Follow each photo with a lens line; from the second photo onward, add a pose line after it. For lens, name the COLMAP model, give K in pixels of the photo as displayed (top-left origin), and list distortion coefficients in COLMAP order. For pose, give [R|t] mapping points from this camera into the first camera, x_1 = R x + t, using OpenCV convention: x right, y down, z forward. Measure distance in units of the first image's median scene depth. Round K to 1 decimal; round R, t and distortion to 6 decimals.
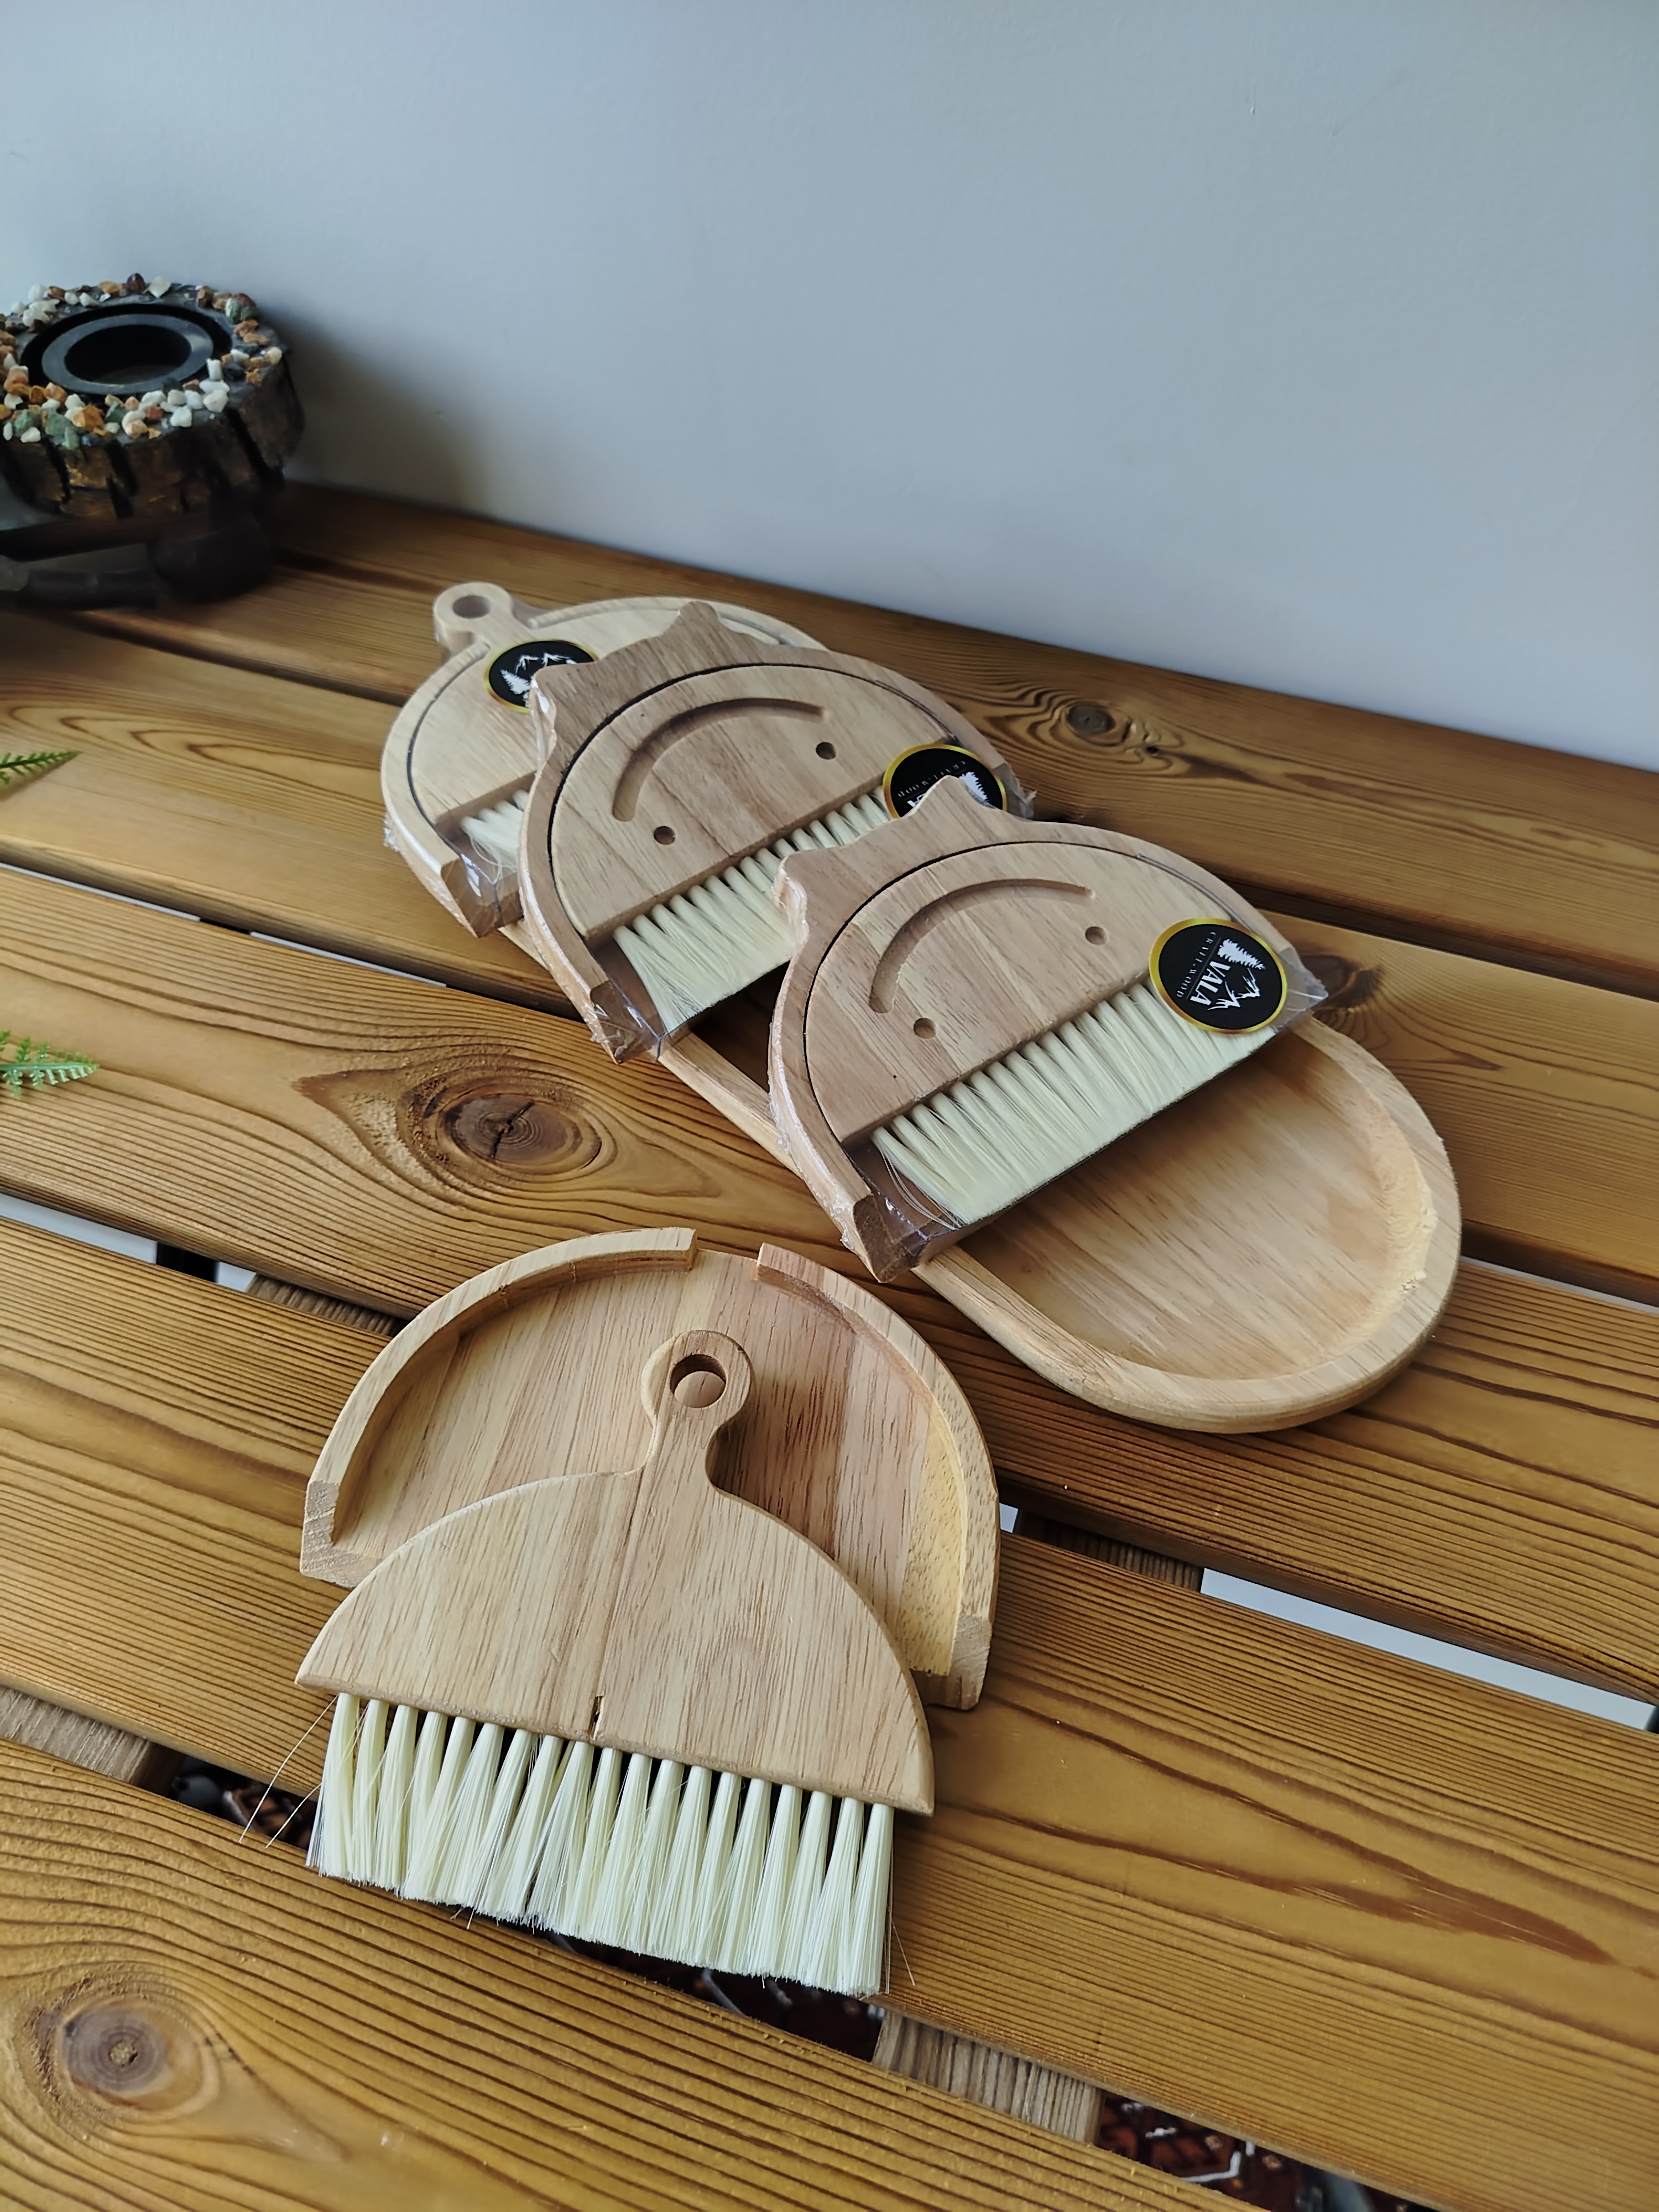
lens RADIAL K [[1560.0, 0, 835.3], [0, 1560.0, 1095.7], [0, 0, 1]] dist [0.023001, -0.027449]
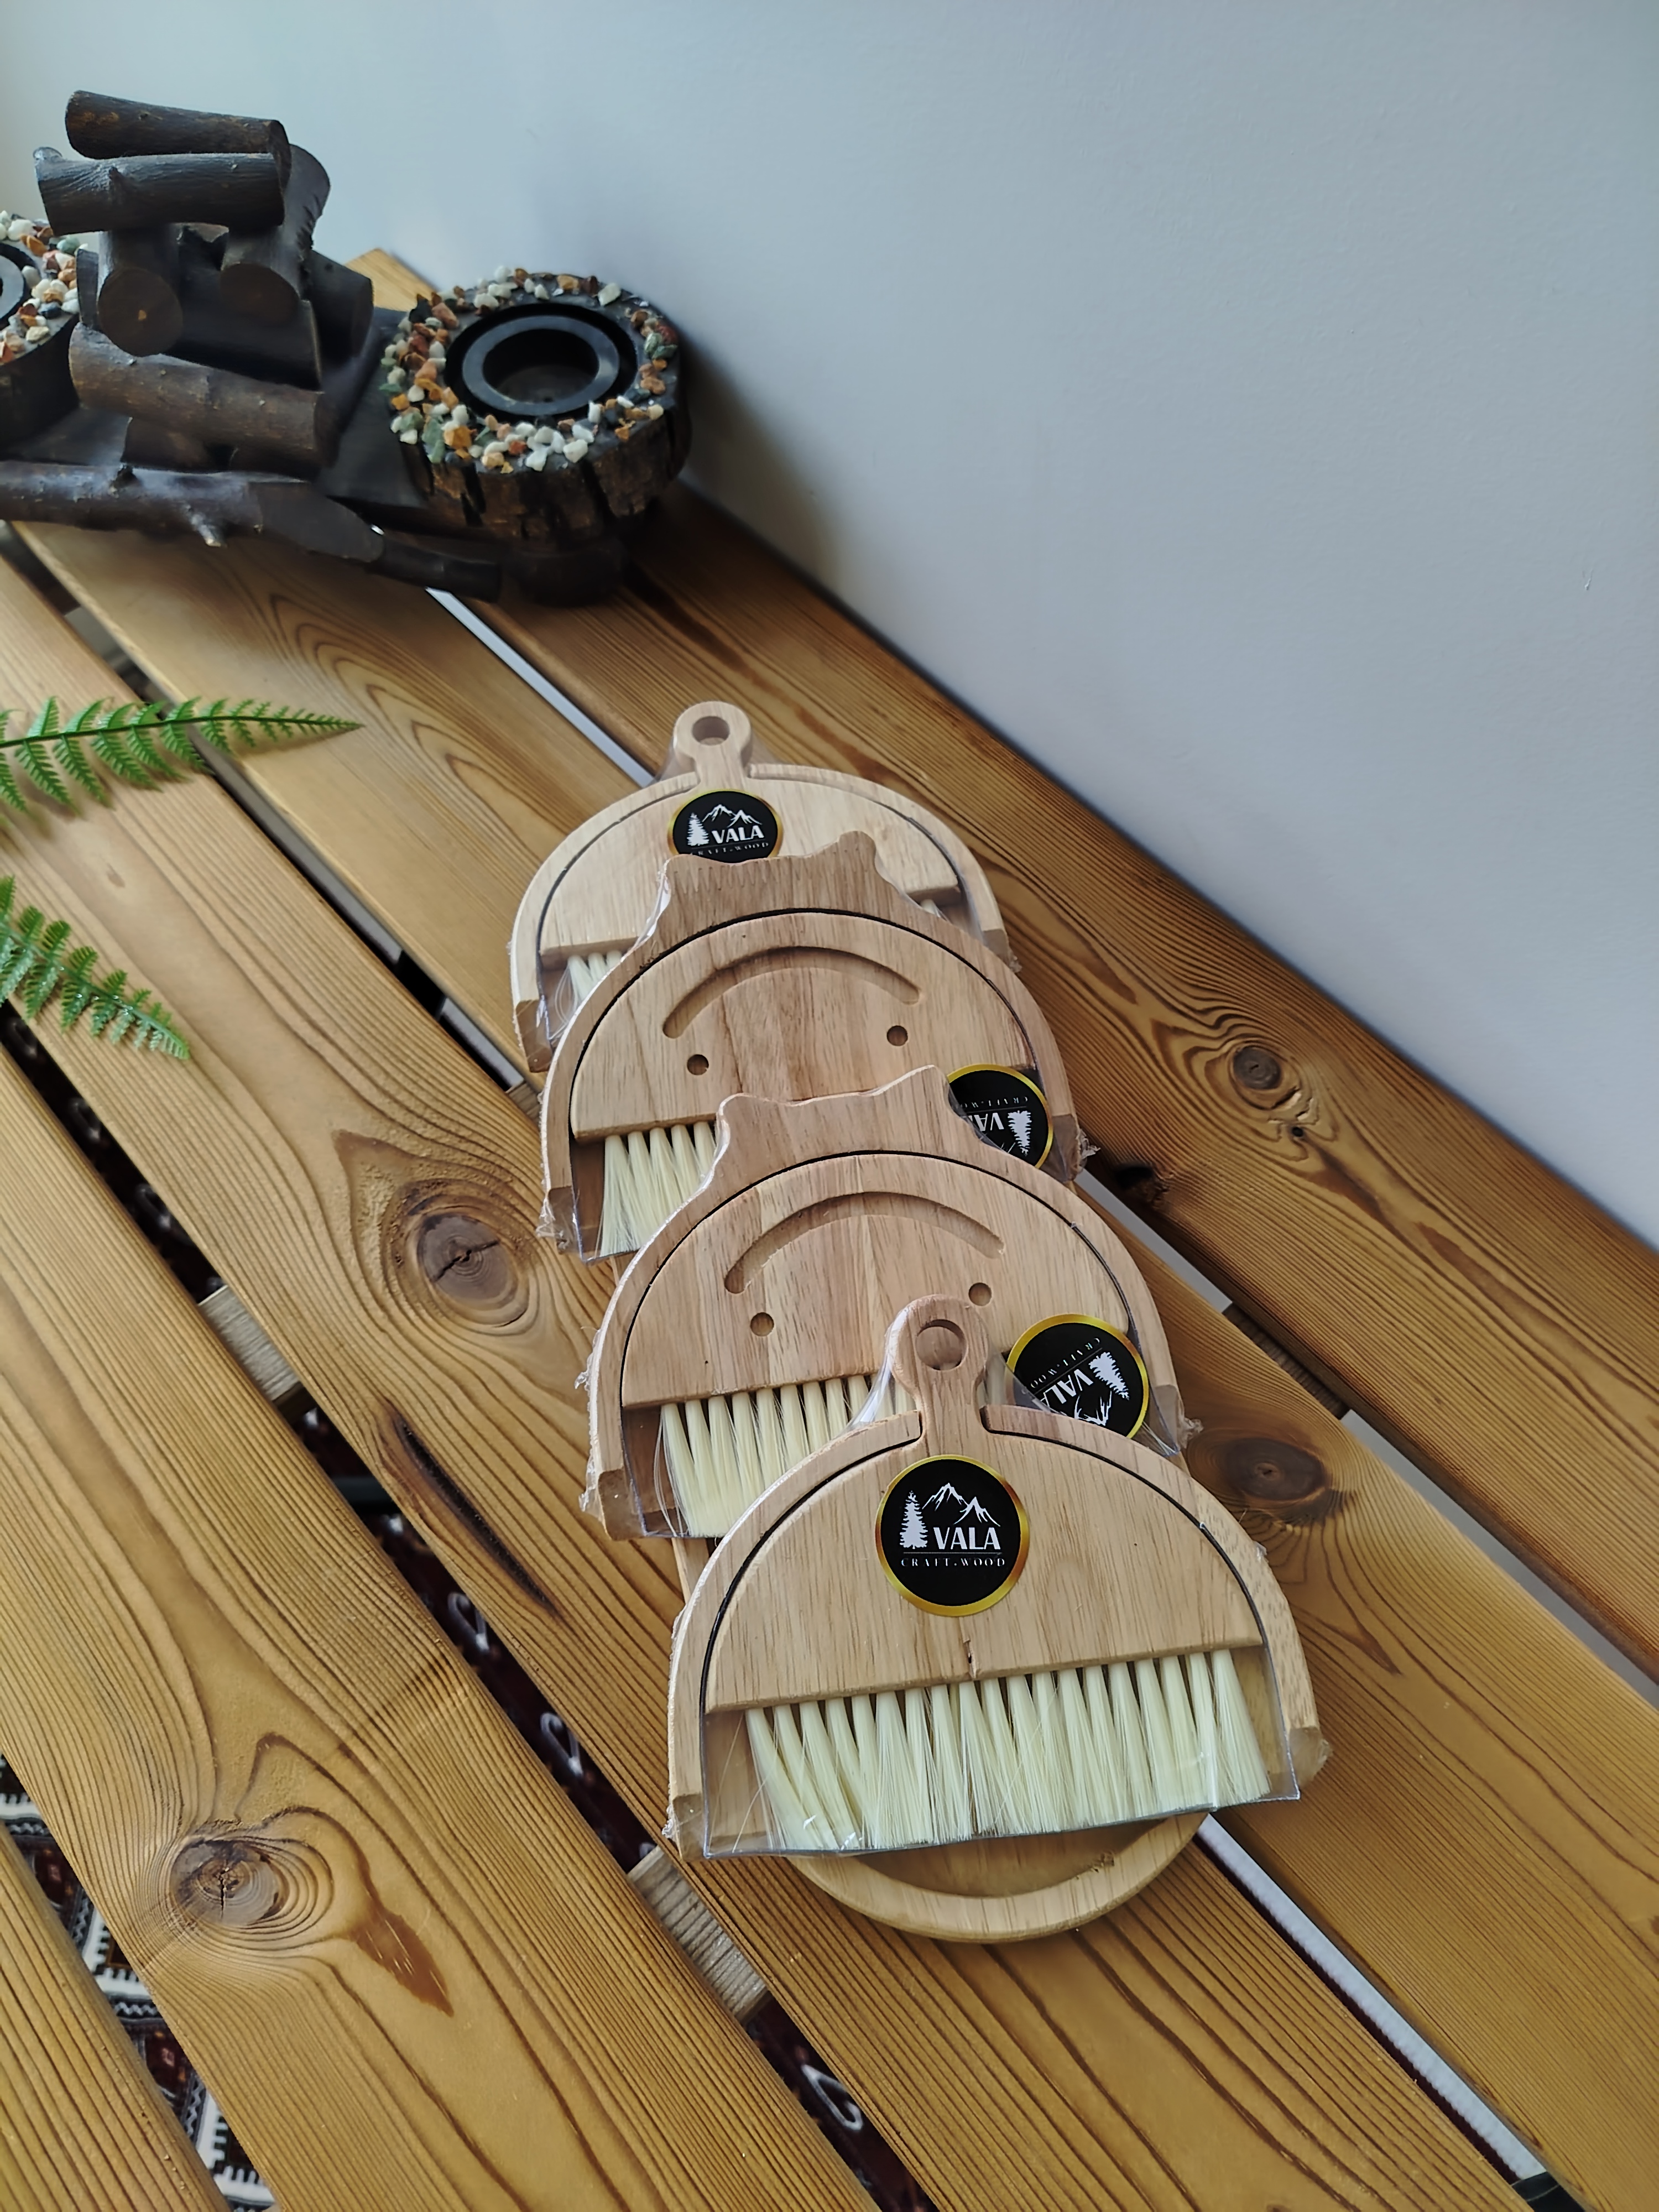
lens RADIAL K [[1560.0, 0, 826.1], [0, 1560.0, 1128.4], [0, 0, 1]] dist [0.023001, -0.027449]
pose [[0.864666, 0.425753, -0.266622, 0.260829], [-0.384589, 0.902493, 0.193901, -0.370507], [0.323179, -0.065119, 0.944095, 0.060353]]
